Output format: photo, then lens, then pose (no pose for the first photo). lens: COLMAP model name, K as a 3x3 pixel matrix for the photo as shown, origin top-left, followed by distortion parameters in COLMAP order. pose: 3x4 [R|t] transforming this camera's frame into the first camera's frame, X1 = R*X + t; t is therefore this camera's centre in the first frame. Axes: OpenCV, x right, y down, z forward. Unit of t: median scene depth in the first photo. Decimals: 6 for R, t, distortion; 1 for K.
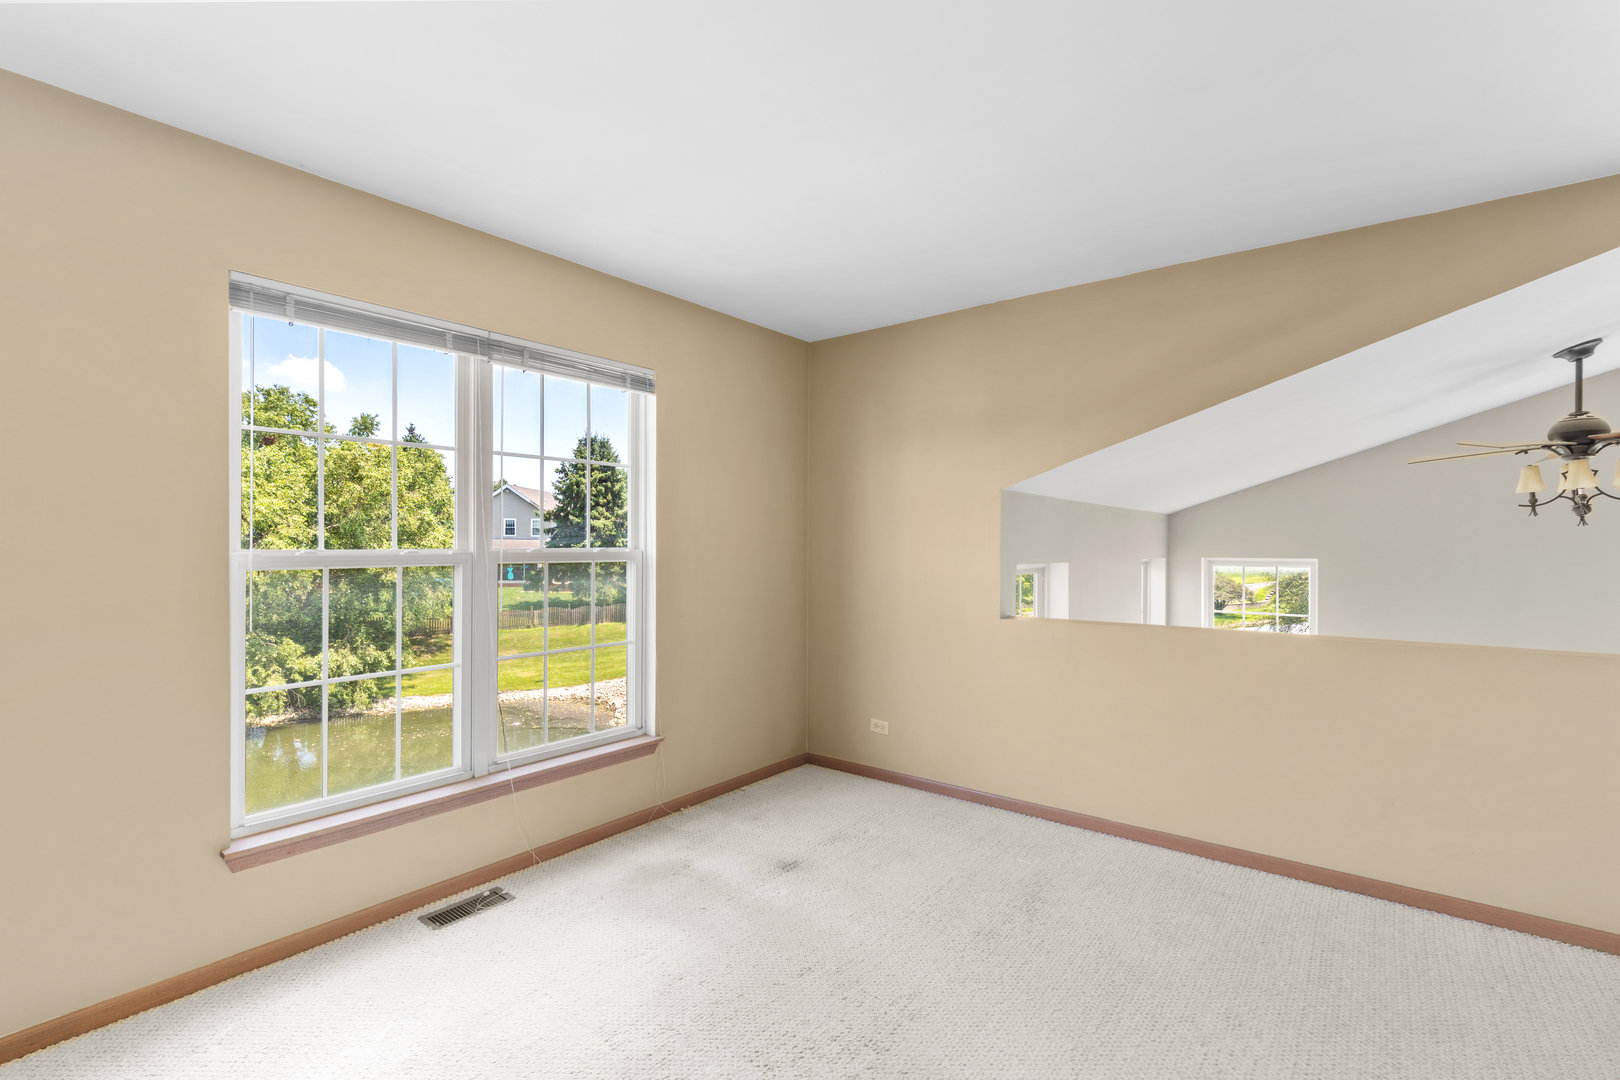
lens RADIAL K [[729.6, 0, 803.7], [0, 729.6, 537.0], [0, 0, 1]] dist [0.003134, -0.000118]
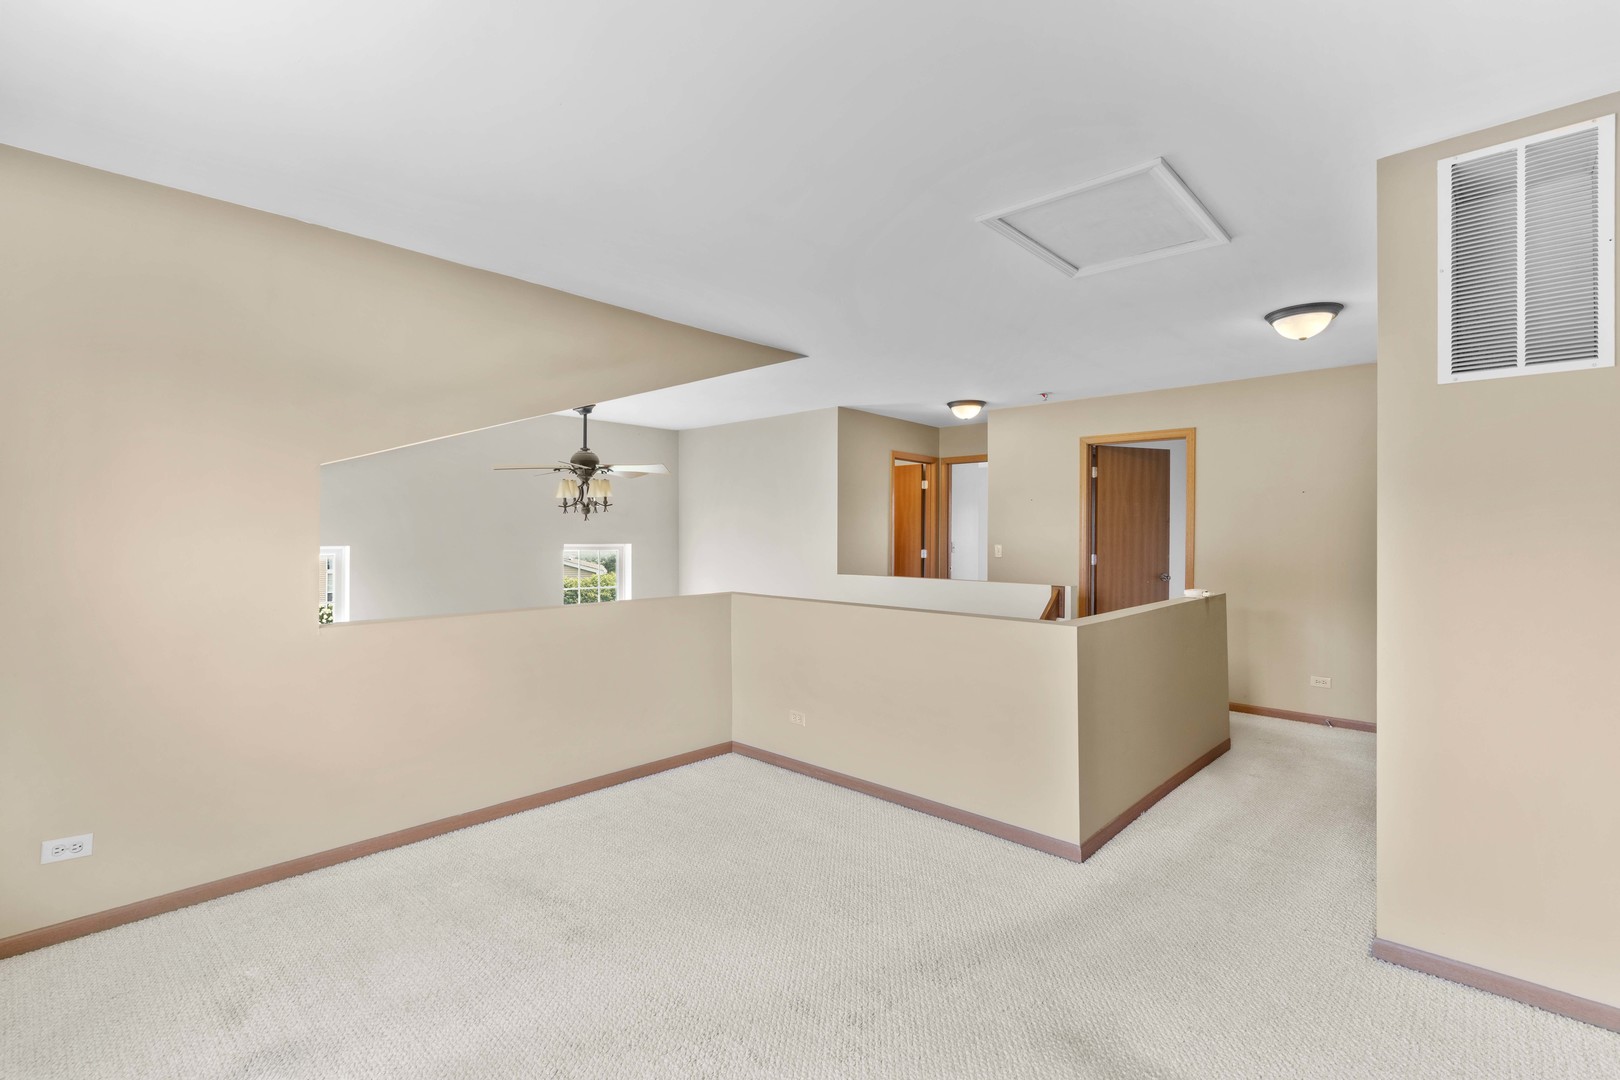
lens RADIAL K [[729.6, 0, 803.7], [0, 729.6, 537.0], [0, 0, 1]] dist [0.003134, -0.000118]
pose [[0.082946, -0.003545, 0.996548, -0.575310], [-0.012049, 0.999917, 0.004560, 0.007707], [-0.996481, -0.012385, 0.082897, 0.520972]]
